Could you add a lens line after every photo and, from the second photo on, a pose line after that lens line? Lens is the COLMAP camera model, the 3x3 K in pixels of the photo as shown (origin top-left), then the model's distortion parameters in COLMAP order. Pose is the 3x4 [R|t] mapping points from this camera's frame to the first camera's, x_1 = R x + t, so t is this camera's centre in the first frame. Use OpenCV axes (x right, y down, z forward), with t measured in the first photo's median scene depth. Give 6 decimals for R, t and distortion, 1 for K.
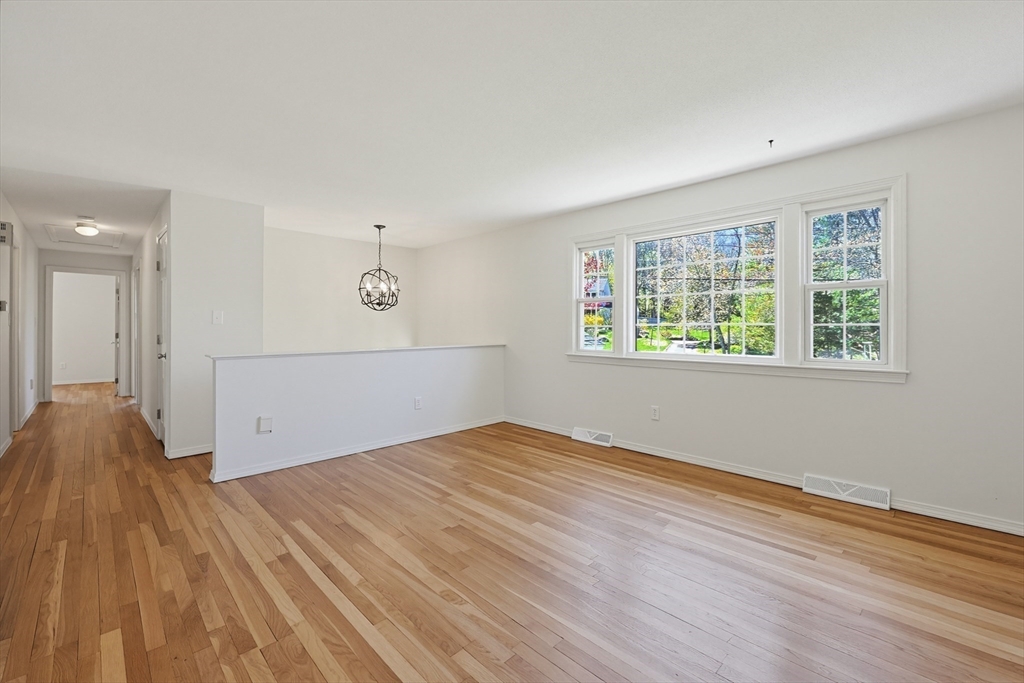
lens RADIAL K [[432.7, 0, 535.3], [0, 432.7, 326.6], [0, 0, 1]] dist [-0.002022, -0.000350]
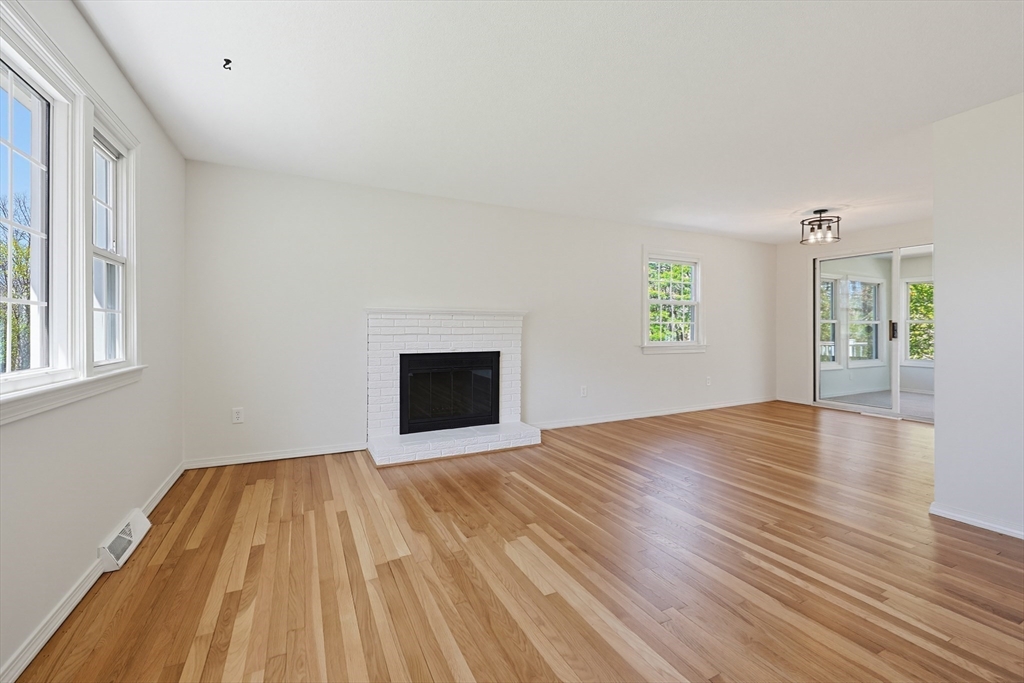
lens RADIAL K [[440.9, 0, 512.0], [0, 440.9, 341.5], [0, 0, 1]] dist [0.001269, -0.000037]
pose [[-0.935713, -0.009857, 0.352624, -0.160262], [-0.001511, 0.999712, 0.023937, 0.024878], [-0.352758, 0.021866, -0.935459, 1.404992]]
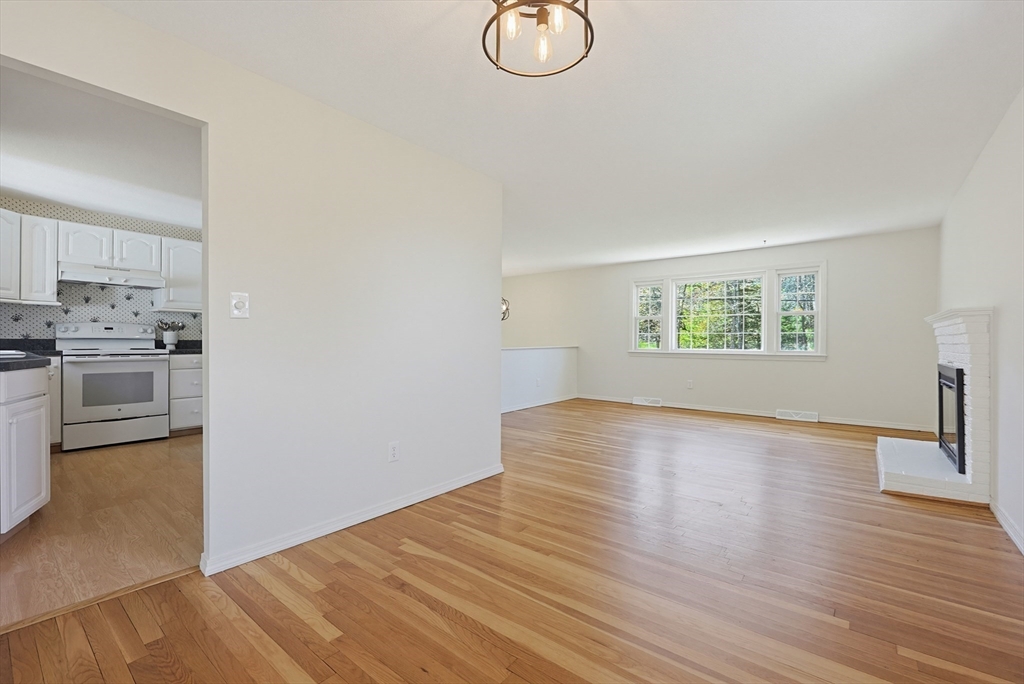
lens RADIAL K [[450.6, 0, 512.0], [0, 450.6, 342.0], [0, 0, 1]] dist [0.001047, 0.000047]
pose [[0.996677, -0.005396, 0.081280, -0.725796], [0.004059, 0.999854, 0.016608, -0.001701], [-0.081358, -0.016223, 0.996553, -0.916492]]
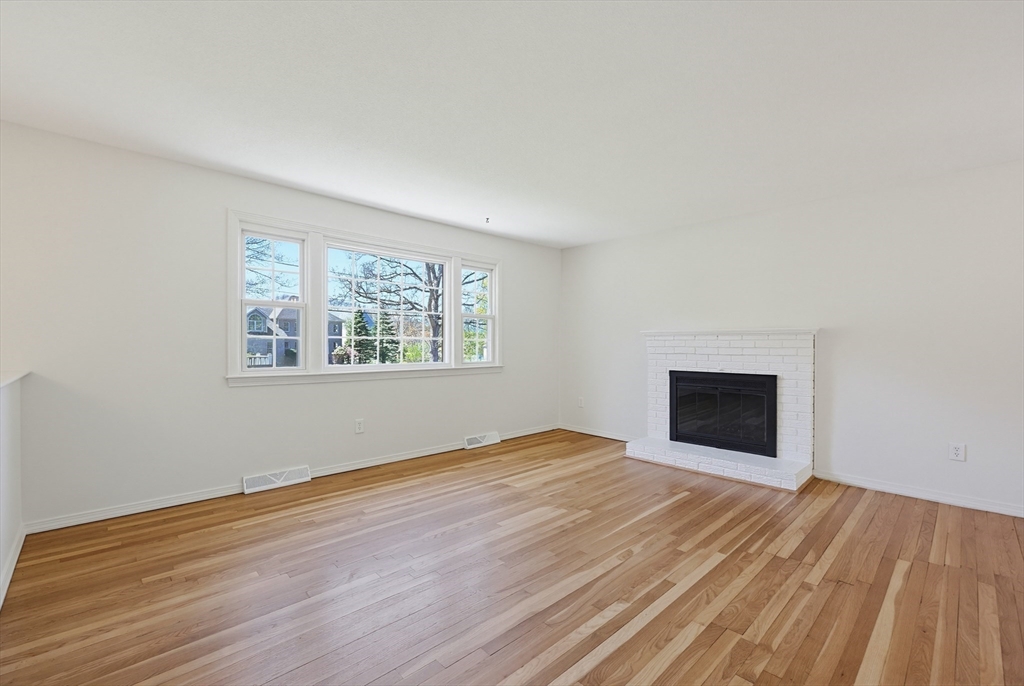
lens RADIAL K [[426.5, 0, 512.0], [0, 426.5, 343.0], [0, 0, 1]] dist [0.000256, -0.000068]
pose [[0.056654, 0.002511, 0.998391, -0.874488], [-0.010421, 0.999944, -0.001924, 0.008531], [-0.998339, -0.010295, 0.056677, 0.763463]]
